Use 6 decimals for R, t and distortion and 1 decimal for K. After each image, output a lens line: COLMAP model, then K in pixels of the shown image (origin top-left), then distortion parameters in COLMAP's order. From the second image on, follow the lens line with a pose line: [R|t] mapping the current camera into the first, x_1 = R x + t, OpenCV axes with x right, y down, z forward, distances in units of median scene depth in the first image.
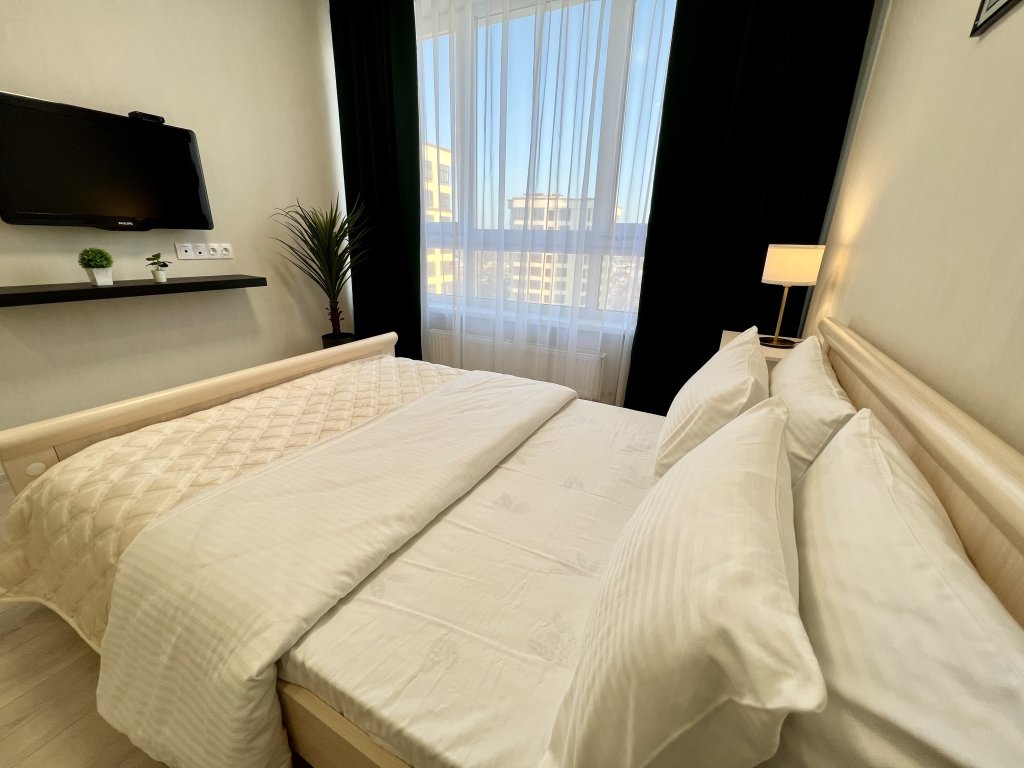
lens RADIAL K [[406.9, 0, 502.5], [0, 406.9, 382.2], [0, 0, 1]] dist [-0.001586, -0.000154]
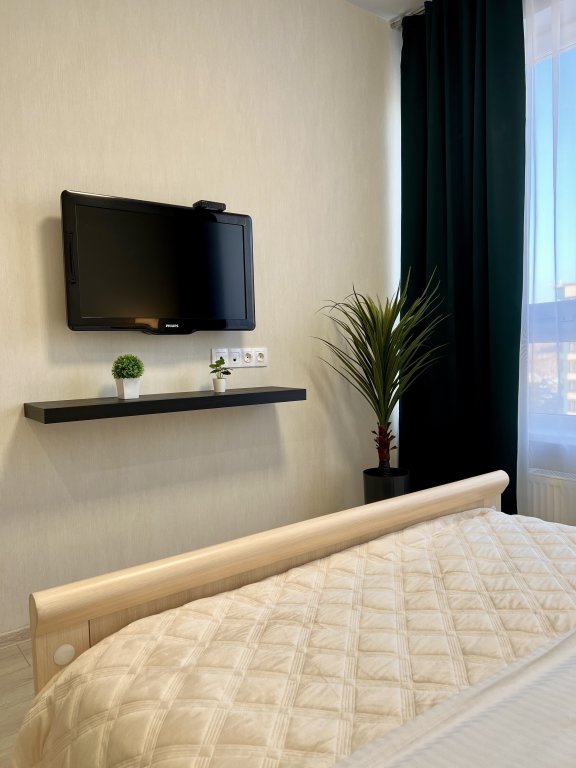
lens RADIAL K [[570.9, 0, 287.2], [0, 570.9, 387.4], [0, 0, 1]] dist [0.011914, -0.000473]
pose [[0.907876, -0.024553, -0.418520, -0.292433], [-0.087336, 0.965305, -0.246085, -0.008924], [0.410042, 0.259967, 0.874233, 0.146497]]
